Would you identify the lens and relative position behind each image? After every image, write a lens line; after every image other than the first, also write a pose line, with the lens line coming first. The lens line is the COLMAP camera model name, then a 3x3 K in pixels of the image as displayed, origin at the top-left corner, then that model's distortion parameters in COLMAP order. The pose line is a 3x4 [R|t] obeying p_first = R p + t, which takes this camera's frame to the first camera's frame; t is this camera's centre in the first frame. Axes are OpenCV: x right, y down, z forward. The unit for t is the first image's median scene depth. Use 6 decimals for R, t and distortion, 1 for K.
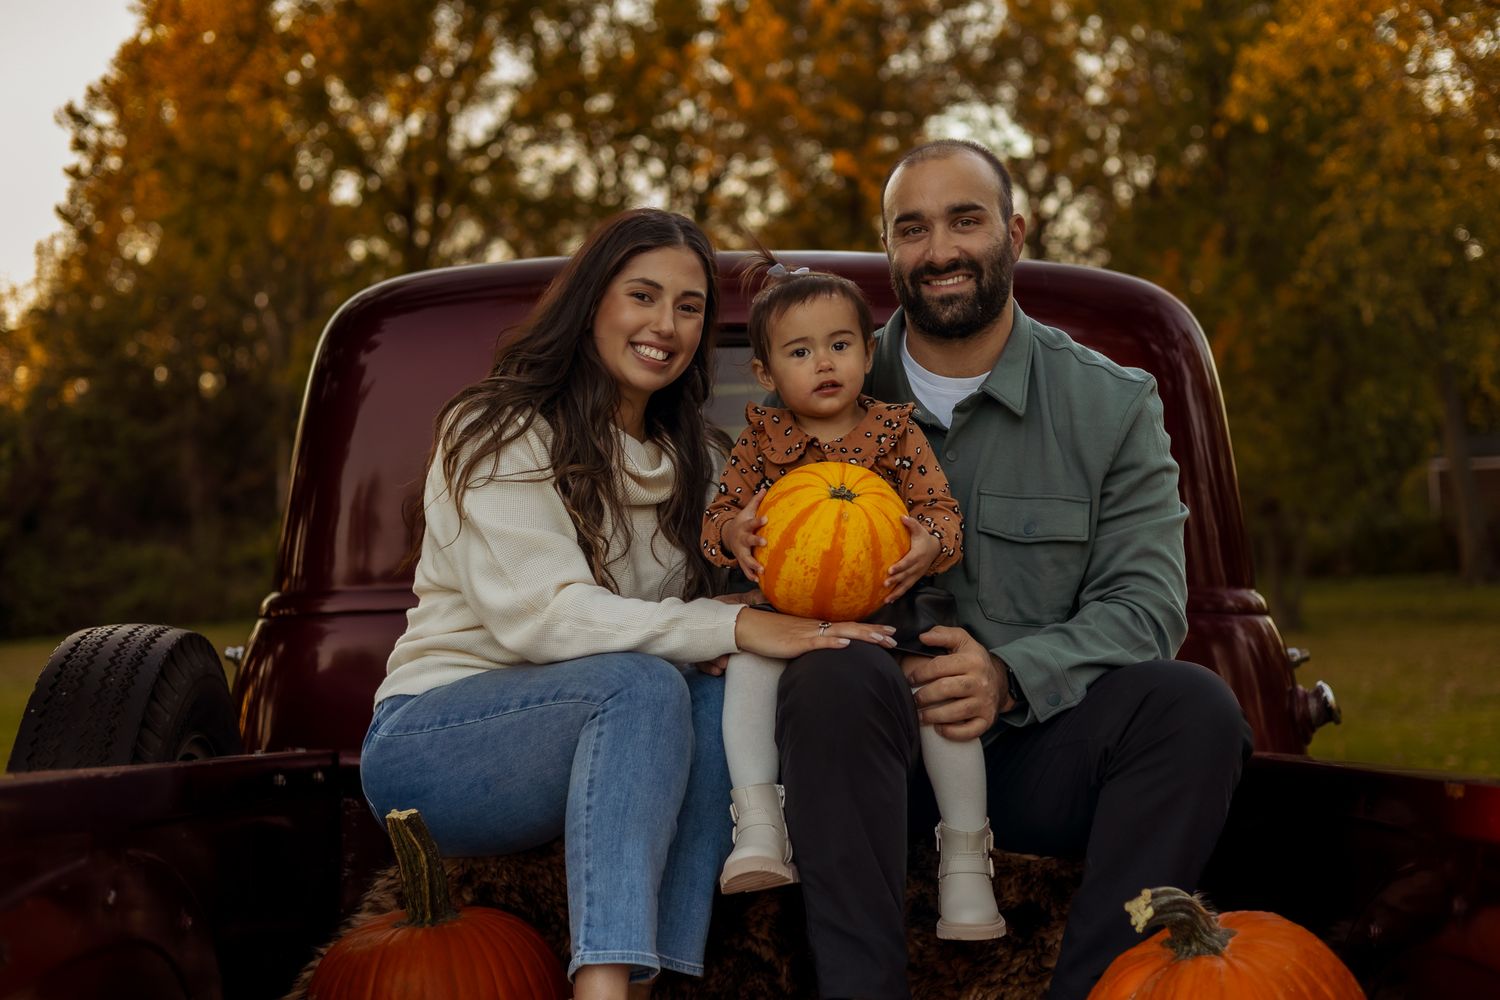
lens RADIAL K [[2105.5, 0, 810.6], [0, 2105.5, 502.8], [0, 0, 1]] dist [0.027610, 0.017718]
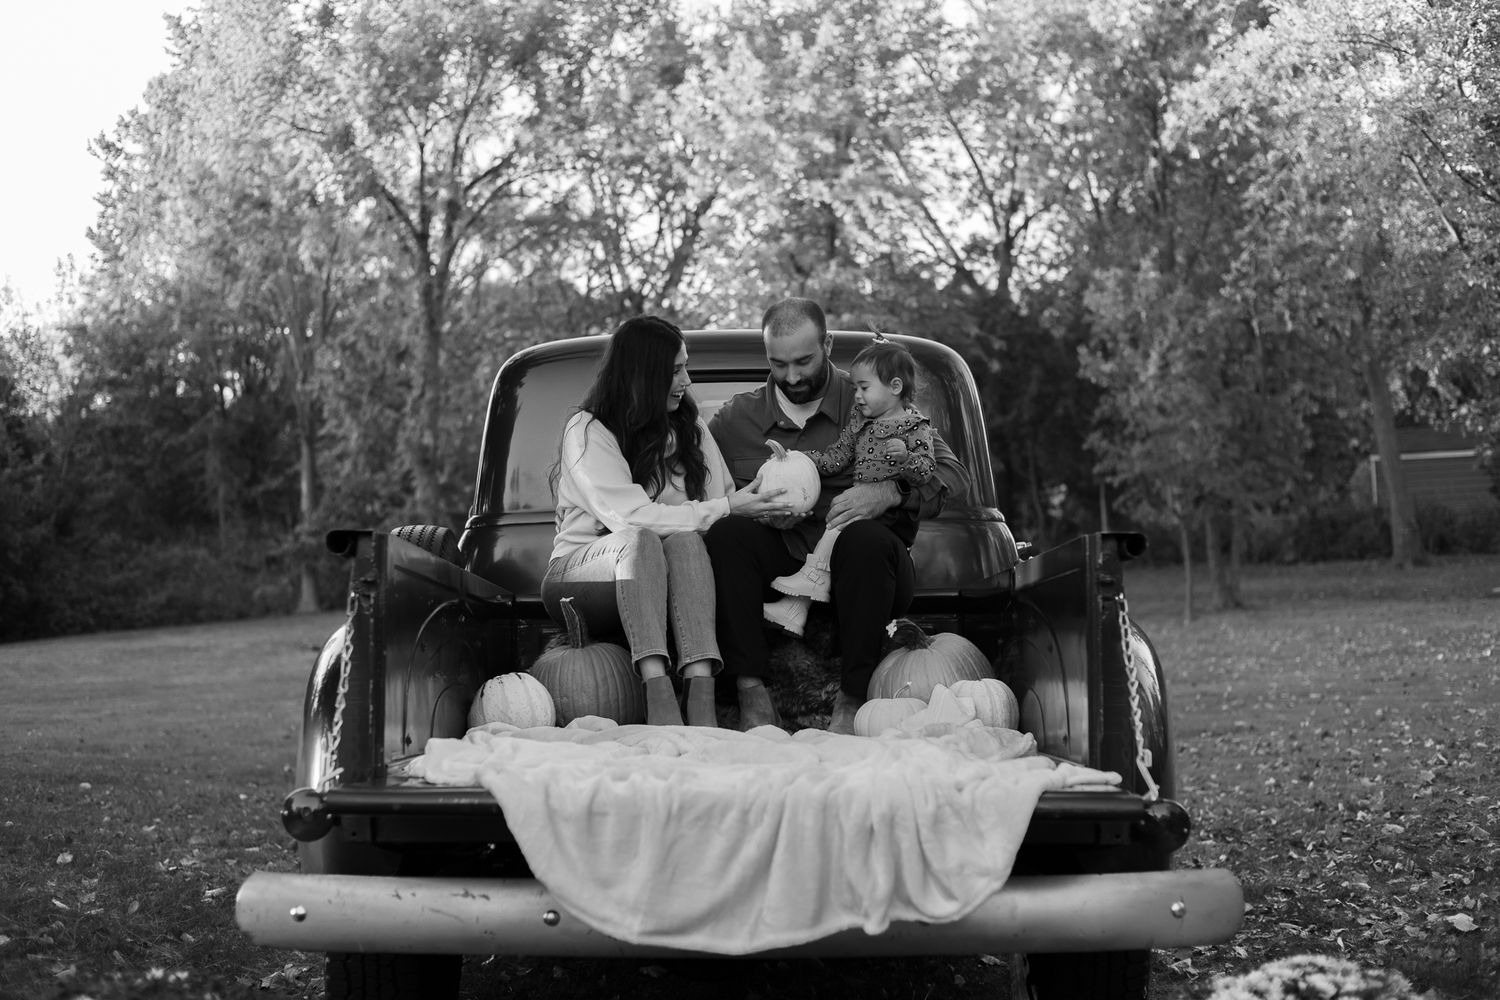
lens RADIAL K [[2214.7, 0, 818.1], [0, 2214.7, 500.2], [0, 0, 1]] dist [0.008470, 0.031407]
pose [[0.999938, -0.009980, 0.004870, 0.006303], [0.010002, 0.999940, -0.004370, 0.005990], [-0.004826, 0.004419, 0.999979, -0.144376]]
